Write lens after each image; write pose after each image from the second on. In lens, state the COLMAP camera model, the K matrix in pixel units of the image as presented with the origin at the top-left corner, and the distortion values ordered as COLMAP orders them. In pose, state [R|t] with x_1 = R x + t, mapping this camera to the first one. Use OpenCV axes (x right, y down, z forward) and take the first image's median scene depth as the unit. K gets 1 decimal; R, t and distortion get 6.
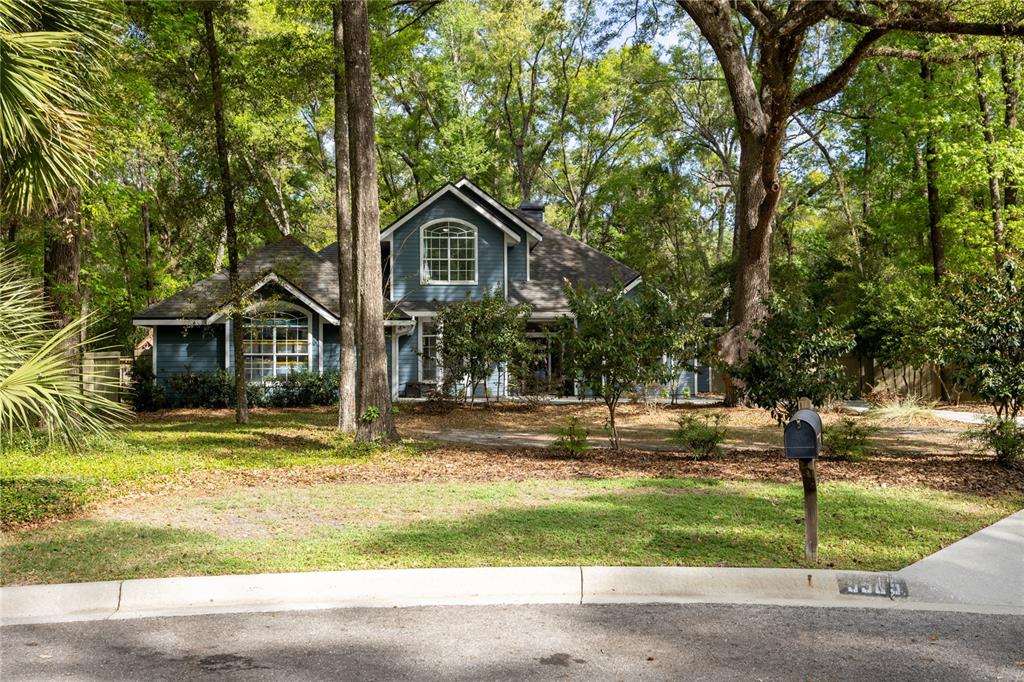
lens RADIAL K [[1004.2, 0, 512.5], [0, 1004.2, 344.1], [0, 0, 1]] dist [0.004786, 0.000000]
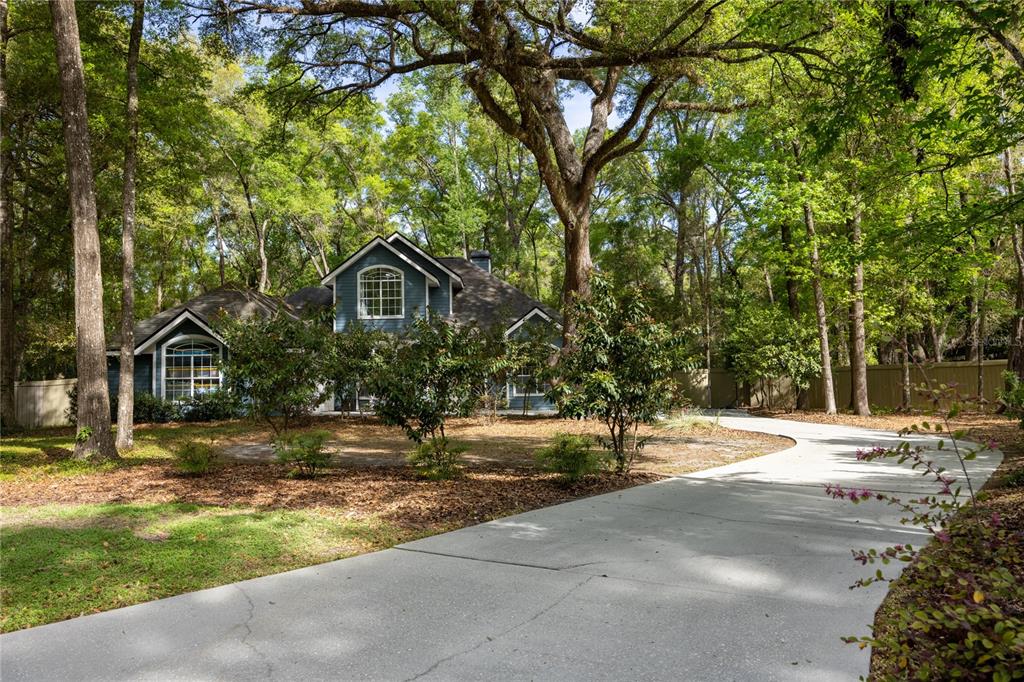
lens RADIAL K [[753.5, 0, 511.4], [0, 753.5, 339.7], [0, 0, 1]] dist [-0.002537, -0.003465]
pose [[0.994005, -0.020429, -0.107406, 0.197086], [0.016843, 0.999274, -0.034187, 0.000994], [0.108026, 0.032173, 0.993627, 0.100219]]
